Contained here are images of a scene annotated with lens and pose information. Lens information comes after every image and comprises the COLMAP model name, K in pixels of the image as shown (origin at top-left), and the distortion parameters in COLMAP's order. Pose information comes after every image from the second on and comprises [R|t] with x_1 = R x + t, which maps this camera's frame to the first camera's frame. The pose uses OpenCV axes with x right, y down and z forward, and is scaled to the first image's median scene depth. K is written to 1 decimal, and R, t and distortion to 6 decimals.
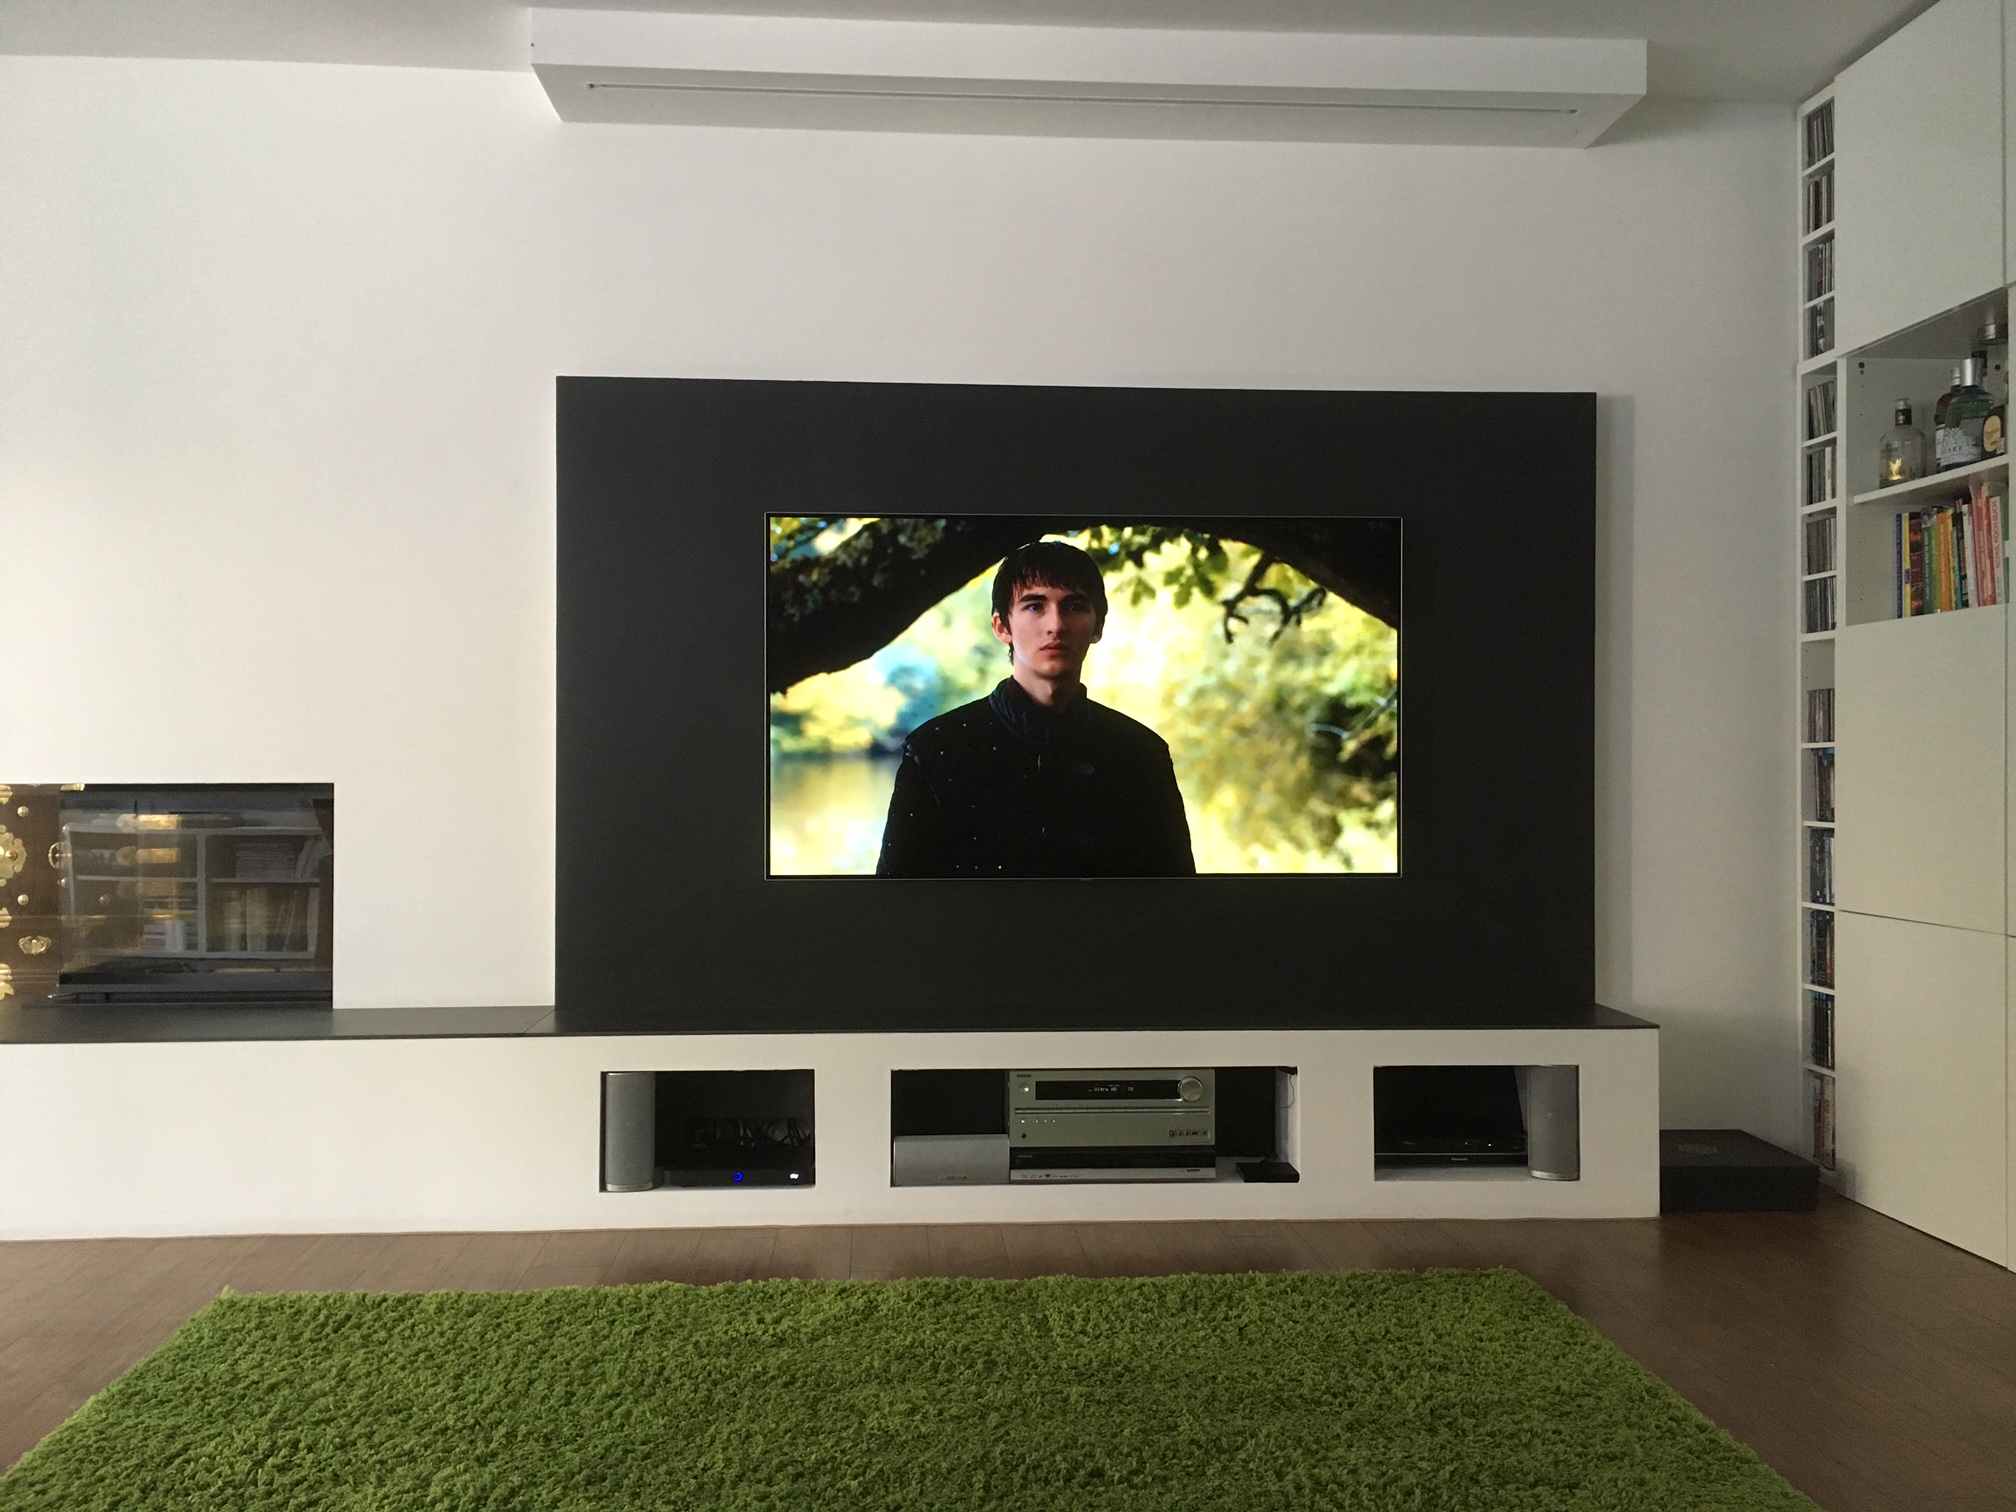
lens RADIAL K [[1717.6, 0, 1008.0], [0, 1717.6, 756.0], [0, 0, 1]] dist [0.072828, -0.120949]
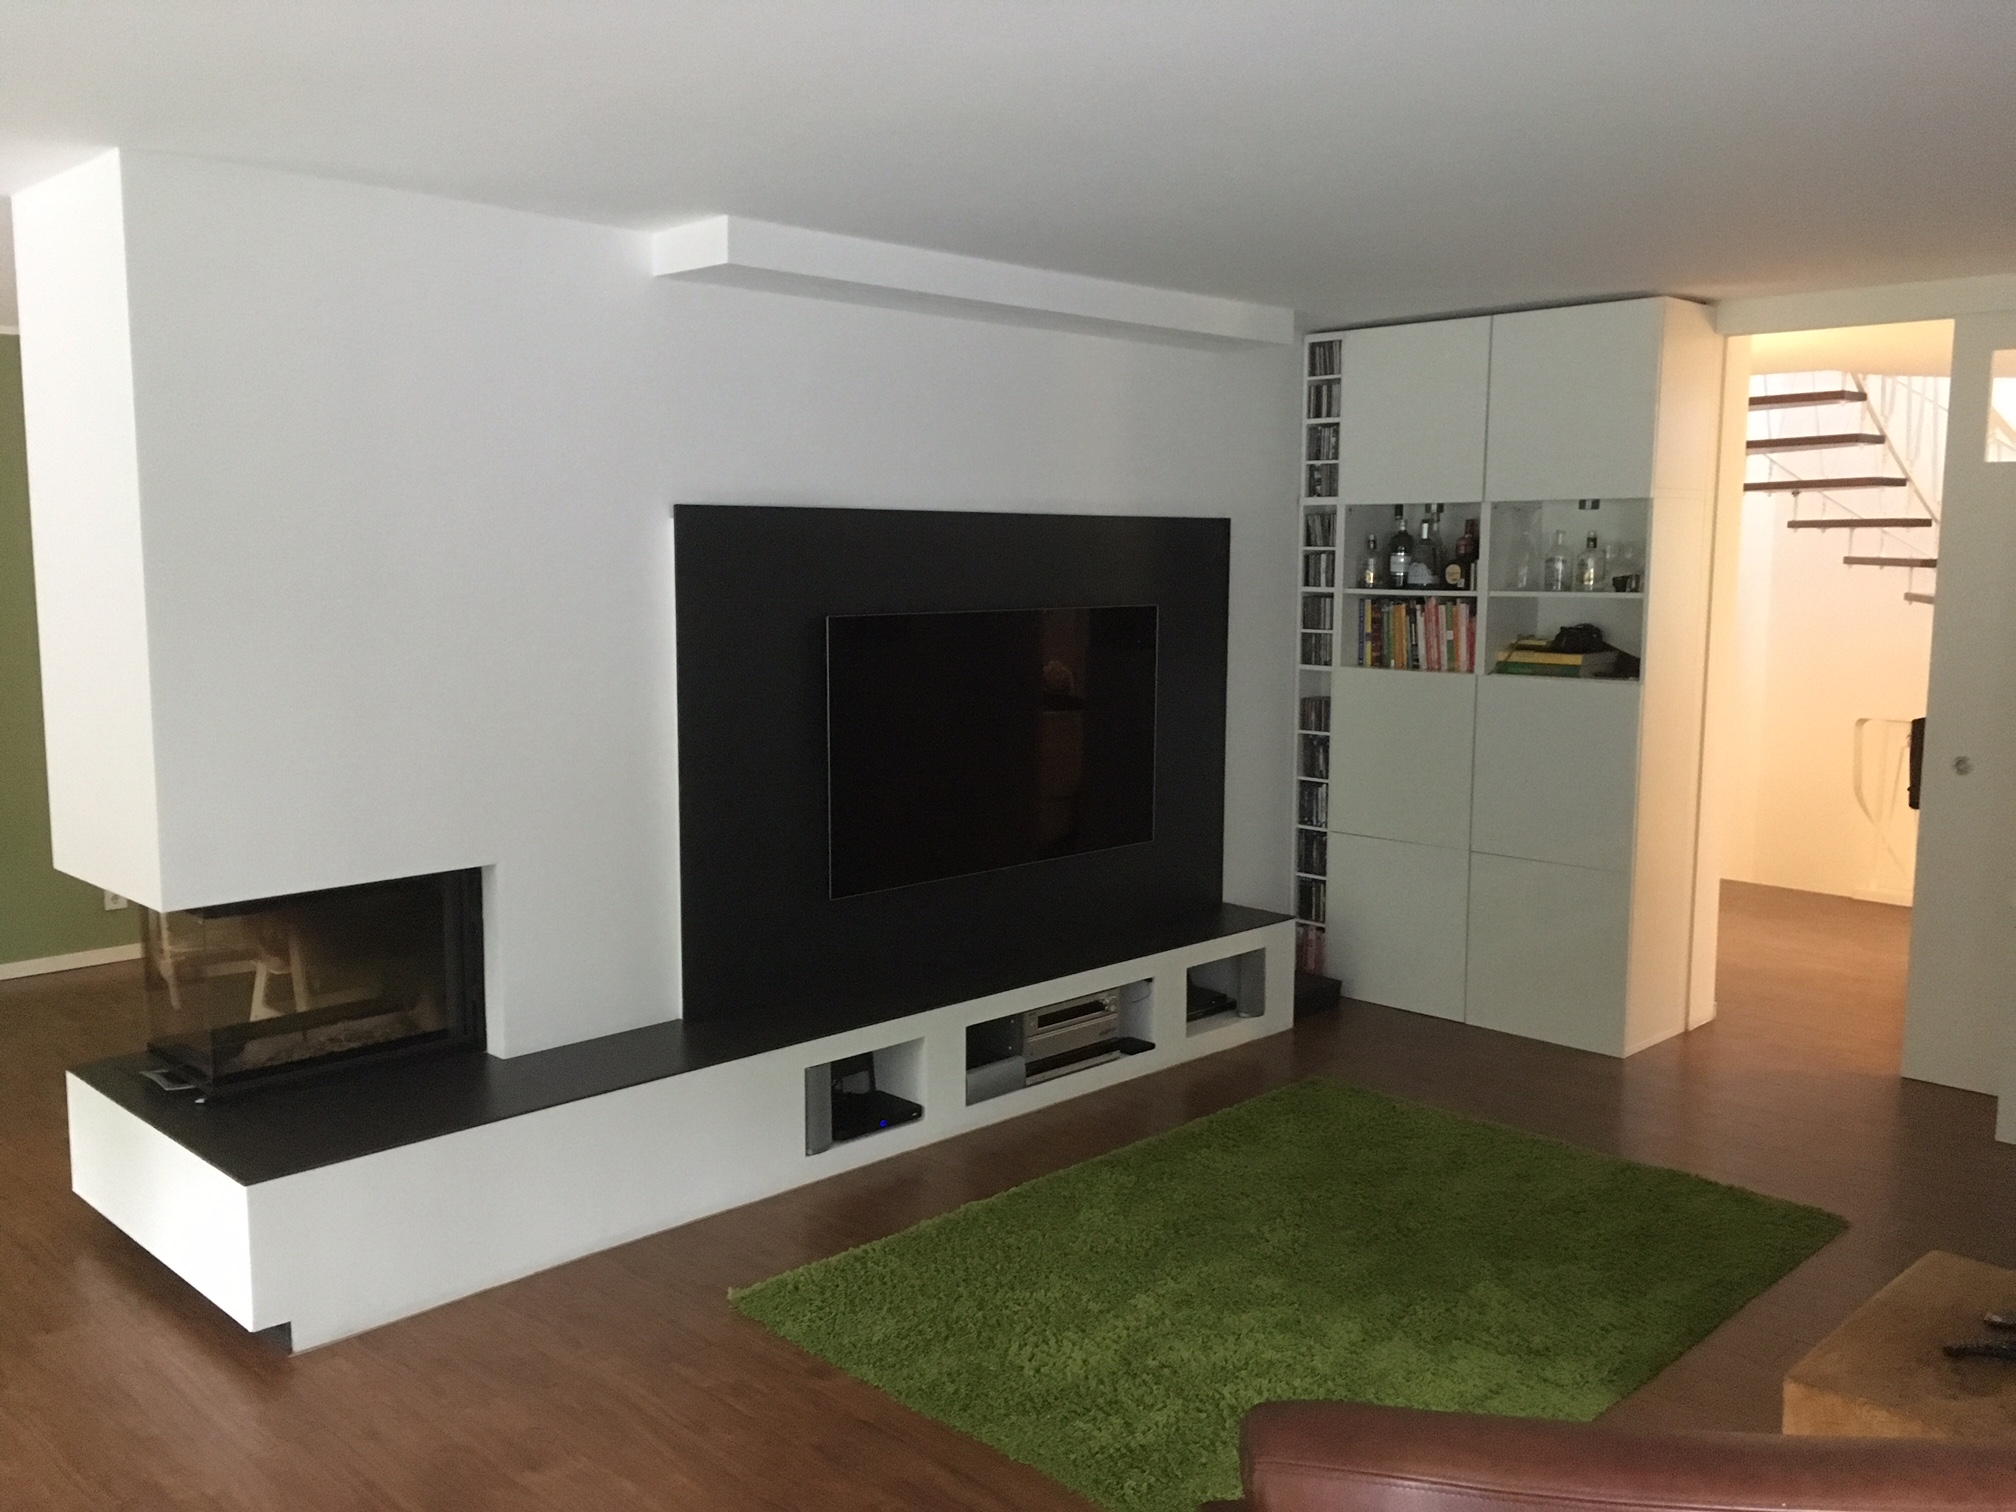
lens RADIAL K [[1717.6, 0, 1008.0], [0, 1717.6, 756.0], [0, 0, 1]] dist [0.072828, -0.120949]
pose [[0.750133, -0.079654, 0.656473, -0.981416], [-0.006790, 0.991739, 0.128092, -0.225794], [-0.661253, -0.100544, 0.743395, -0.050783]]
